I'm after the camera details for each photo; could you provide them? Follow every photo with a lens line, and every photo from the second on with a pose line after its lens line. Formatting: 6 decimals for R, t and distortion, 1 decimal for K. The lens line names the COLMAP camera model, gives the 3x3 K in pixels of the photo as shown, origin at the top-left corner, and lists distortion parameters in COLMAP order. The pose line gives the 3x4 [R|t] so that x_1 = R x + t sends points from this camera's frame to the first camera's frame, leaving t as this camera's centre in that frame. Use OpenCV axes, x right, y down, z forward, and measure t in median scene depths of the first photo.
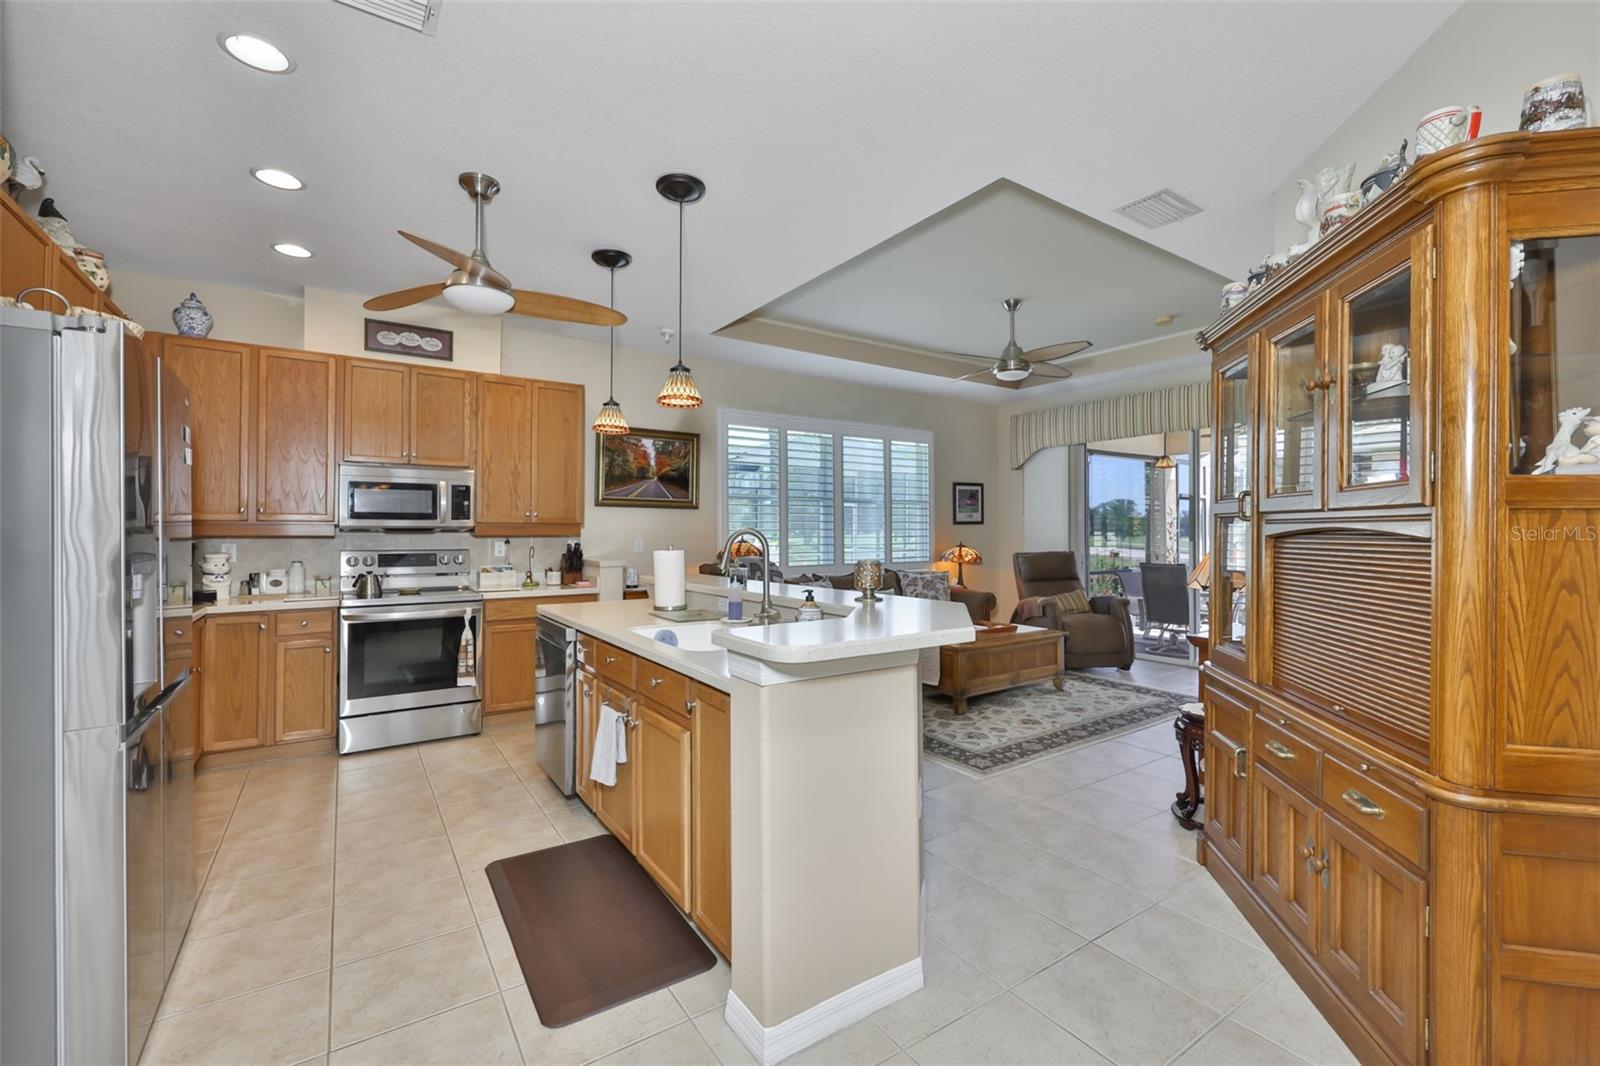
lens RADIAL K [[689.8, 0, 787.2], [0, 689.8, 526.4], [0, 0, 1]] dist [-0.002253, 0.000584]
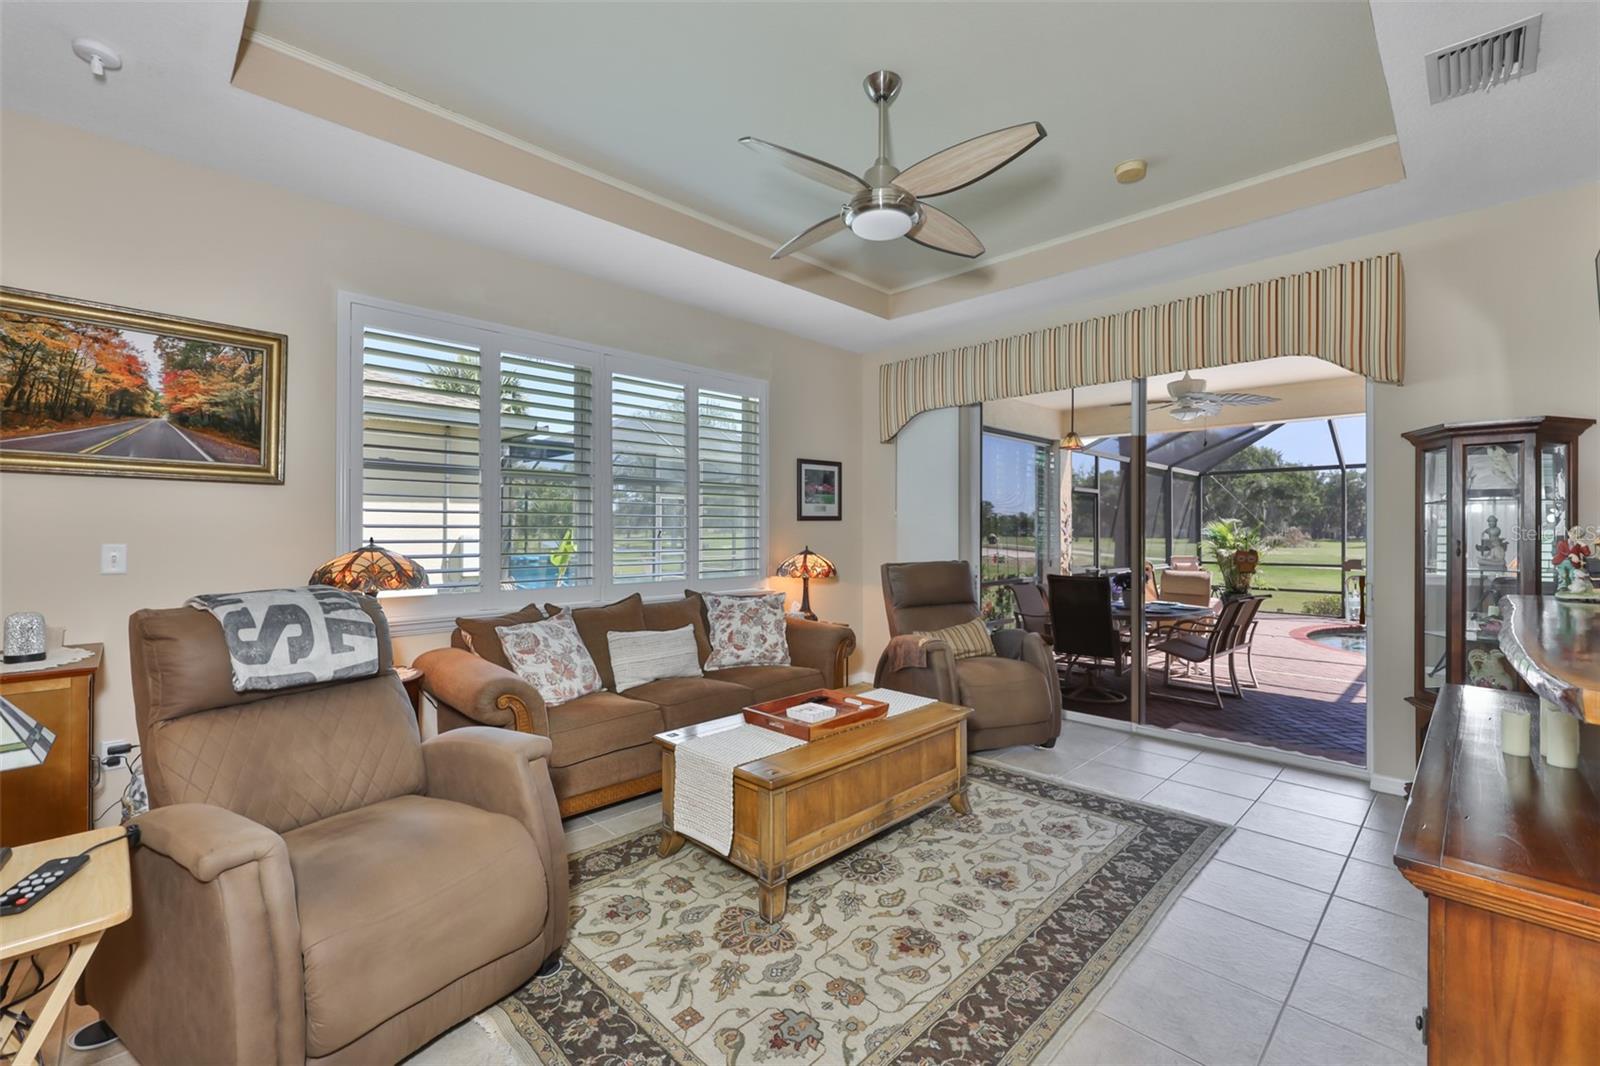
lens RADIAL K [[689.8, 0, 803.6], [0, 689.8, 529.3], [0, 0, 1]] dist [-0.002253, 0.000584]
pose [[0.979363, 0.003168, 0.202083, 0.163133], [-0.004103, 0.999983, 0.004206, 0.004437], [-0.202067, -0.004948, 0.979359, 0.497786]]
